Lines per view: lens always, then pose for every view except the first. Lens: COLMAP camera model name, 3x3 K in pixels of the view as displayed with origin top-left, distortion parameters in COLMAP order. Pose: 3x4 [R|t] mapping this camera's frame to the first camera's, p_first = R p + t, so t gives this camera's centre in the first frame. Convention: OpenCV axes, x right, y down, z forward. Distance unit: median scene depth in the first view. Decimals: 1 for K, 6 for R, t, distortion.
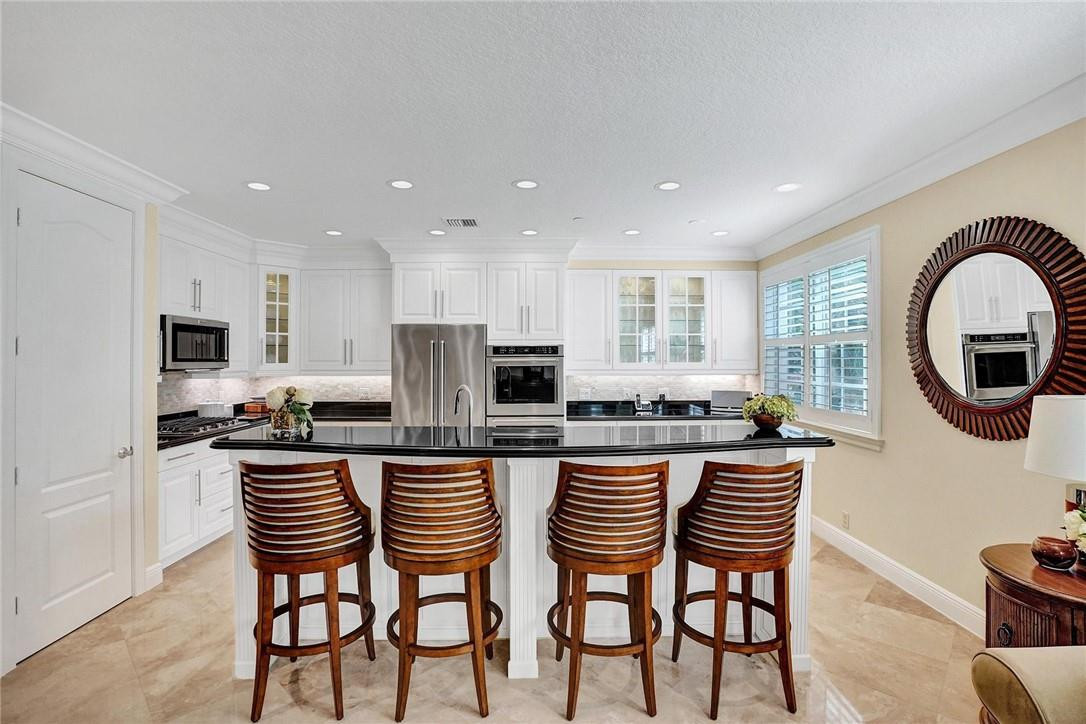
lens RADIAL K [[515.2, 0, 550.8], [0, 515.2, 368.0], [0, 0, 1]] dist [-0.033820, 0.010492]
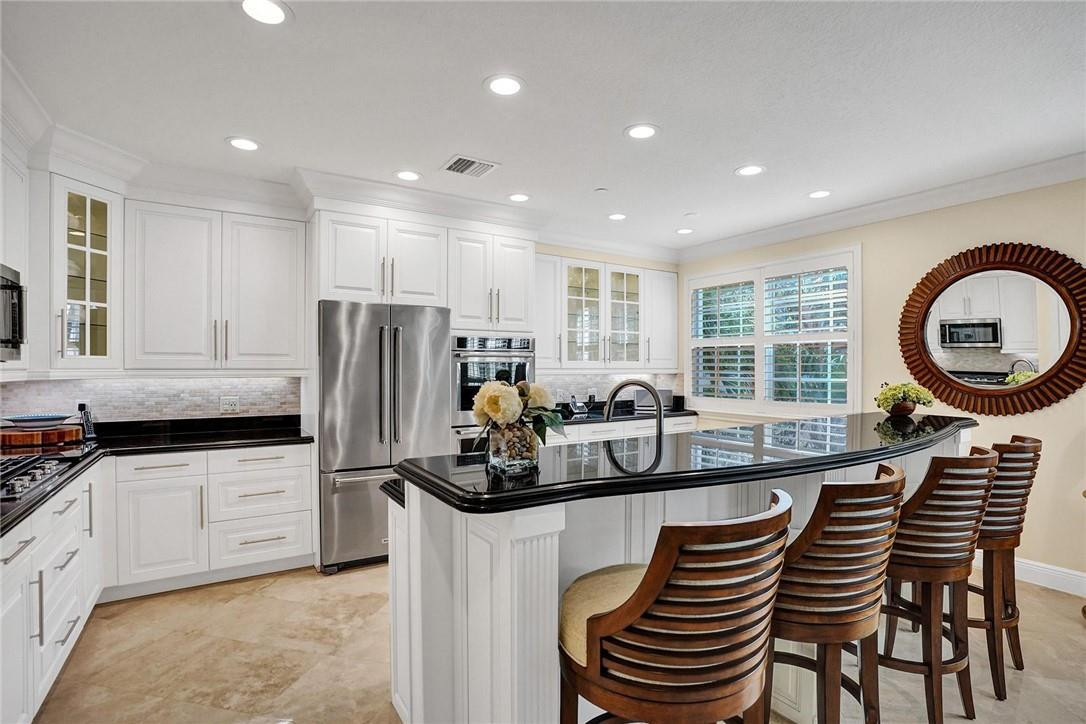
lens RADIAL K [[515.2, 0, 528.6], [0, 515.2, 375.5], [0, 0, 1]] dist [-0.033820, 0.010492]
pose [[0.856268, -0.005401, 0.516503, -0.416174], [0.006866, 0.999976, -0.000926, 0.016995], [-0.516486, 0.004339, 0.856285, 0.275900]]
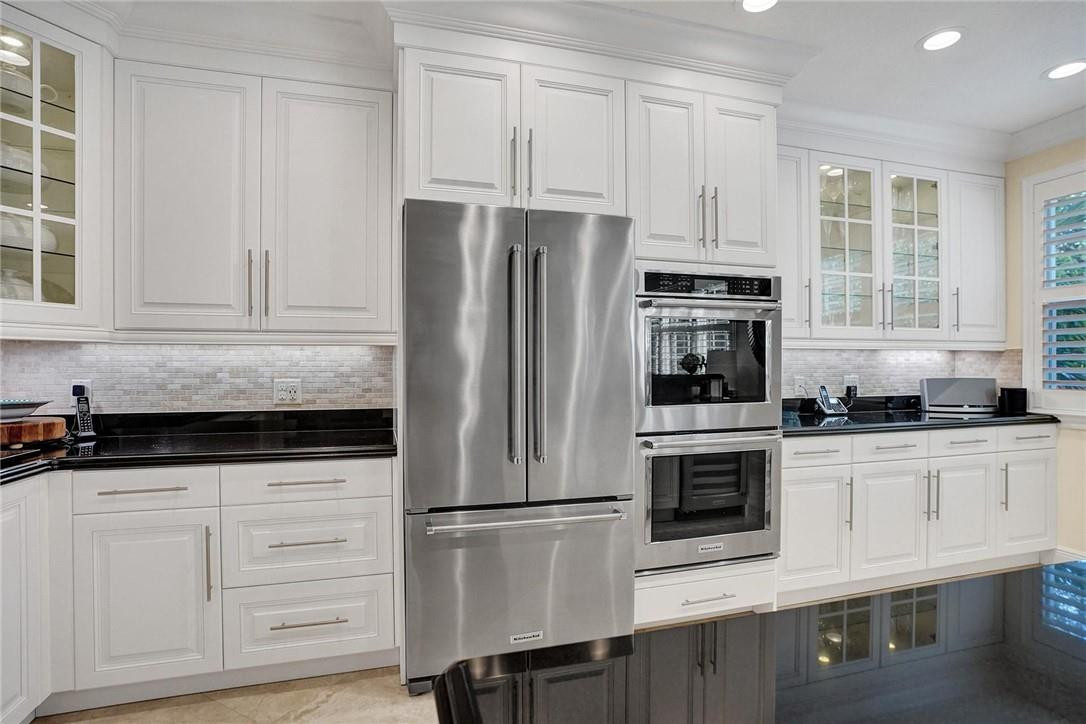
lens RADIAL K [[515.2, 0, 531.7], [0, 515.2, 374.8], [0, 0, 1]] dist [-0.033820, 0.010492]
pose [[0.965119, -0.004748, 0.261769, -0.311976], [0.008005, 0.999903, -0.011376, 0.047210], [-0.261690, 0.013075, 0.965064, 0.603628]]
